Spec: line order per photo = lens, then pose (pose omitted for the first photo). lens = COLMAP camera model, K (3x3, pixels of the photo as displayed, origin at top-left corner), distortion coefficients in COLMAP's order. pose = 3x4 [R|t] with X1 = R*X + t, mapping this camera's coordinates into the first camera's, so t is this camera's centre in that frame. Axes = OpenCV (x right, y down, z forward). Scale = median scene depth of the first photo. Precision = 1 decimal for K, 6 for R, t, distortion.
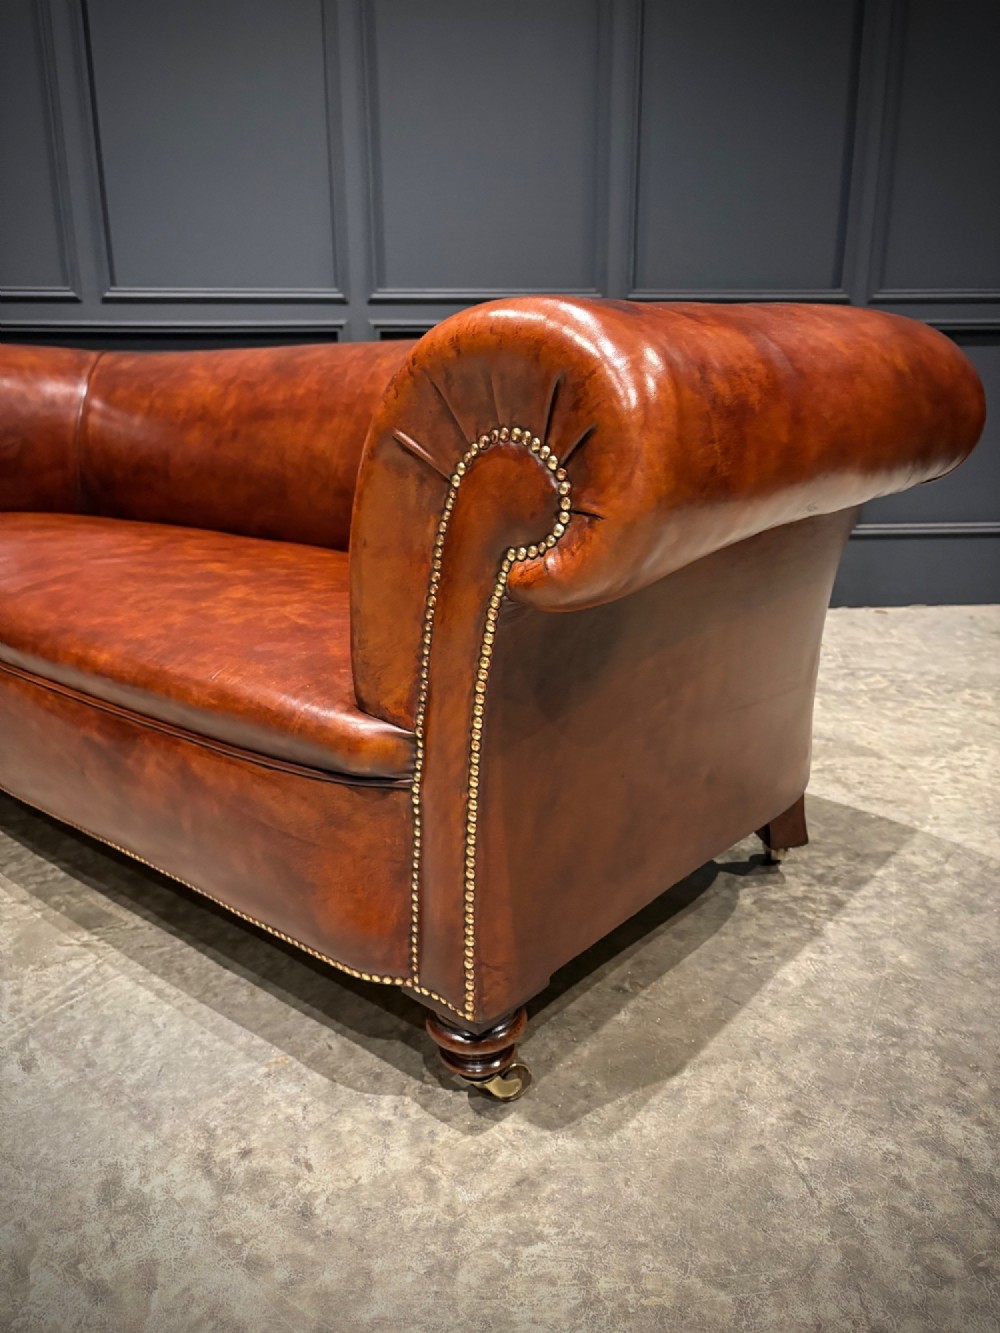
lens RADIAL K [[1001.0, 0, 505.4], [0, 1001.0, 673.0], [0, 0, 1]] dist [0.008842, -0.016673]
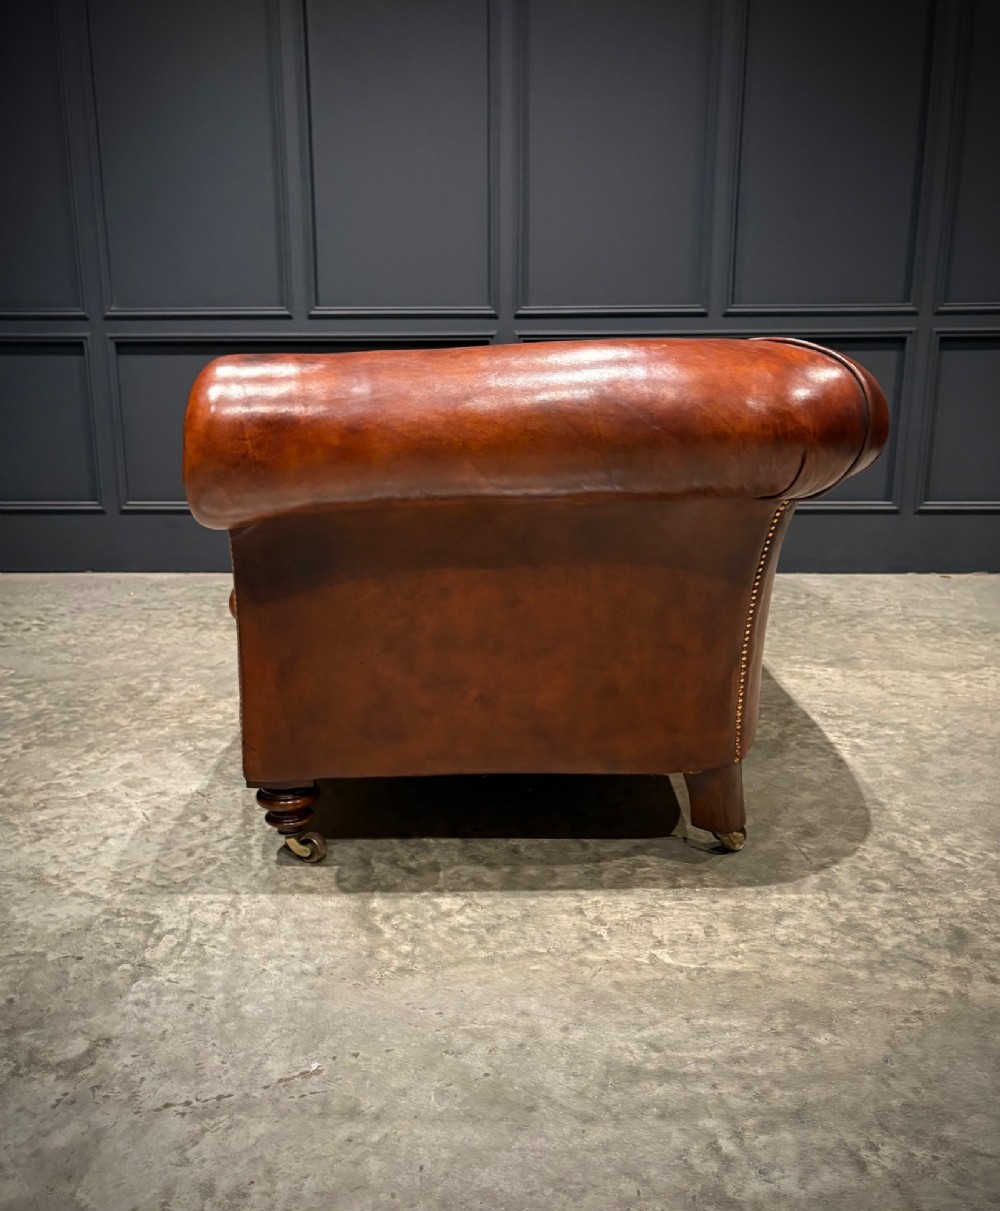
lens RADIAL K [[1057.2, 0, 479.4], [0, 1057.2, 623.3], [0, 0, 1]] dist [-0.015111, 0.028114]
pose [[0.992995, 0.027239, -0.114976, -0.041199], [-0.032563, 0.998471, -0.044679, 0.158210], [0.113583, 0.048110, 0.992363, -0.647745]]
